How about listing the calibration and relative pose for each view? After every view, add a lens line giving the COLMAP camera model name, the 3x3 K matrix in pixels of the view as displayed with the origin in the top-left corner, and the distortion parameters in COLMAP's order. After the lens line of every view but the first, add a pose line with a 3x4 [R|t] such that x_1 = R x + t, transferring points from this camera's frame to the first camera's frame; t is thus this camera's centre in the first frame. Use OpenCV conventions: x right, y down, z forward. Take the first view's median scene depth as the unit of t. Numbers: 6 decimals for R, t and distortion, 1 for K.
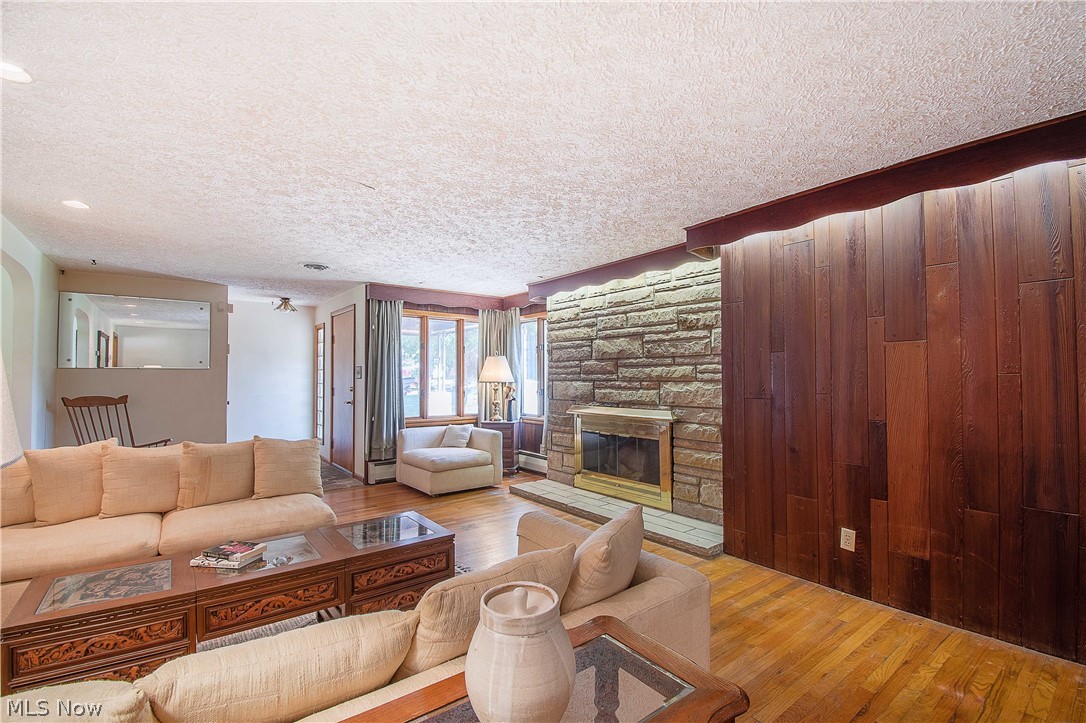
lens RADIAL K [[479.3, 0, 543.3], [0, 479.3, 367.5], [0, 0, 1]] dist [0.023055, -0.026626]
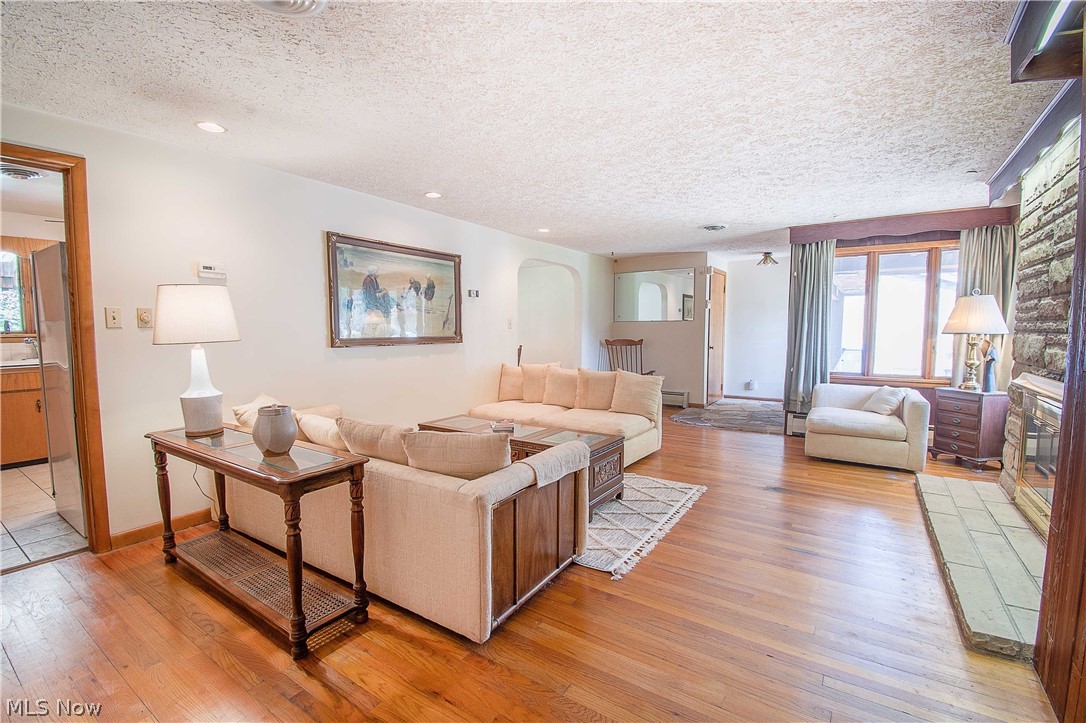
lens RADIAL K [[479.3, 0, 543.3], [0, 479.3, 367.5], [0, 0, 1]] dist [0.023055, -0.026626]
pose [[0.317287, 0.077731, -0.945139, 0.513805], [0.020179, 0.995856, 0.088677, 0.007495], [0.948115, -0.047208, 0.314404, 0.272799]]
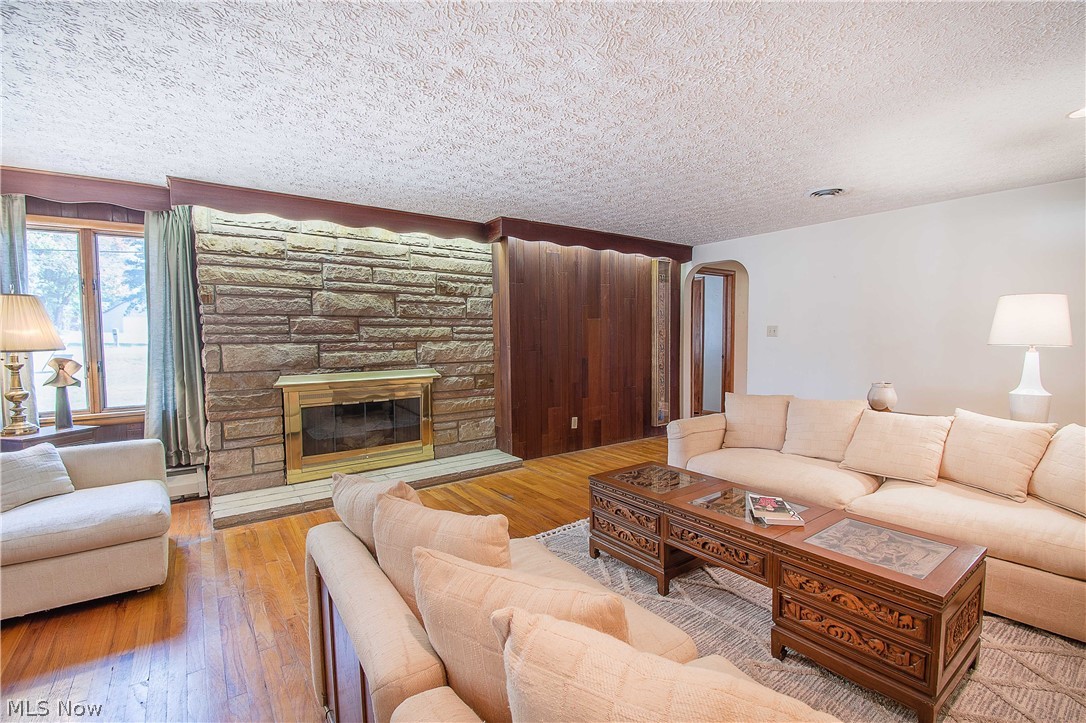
lens RADIAL K [[479.3, 0, 543.3], [0, 479.3, 367.5], [0, 0, 1]] dist [0.023055, -0.026626]
pose [[0.024308, -0.062182, 0.997769, -0.768869], [-0.011531, 0.997980, 0.062476, 0.017062], [-0.999638, -0.013024, 0.023542, 0.682395]]
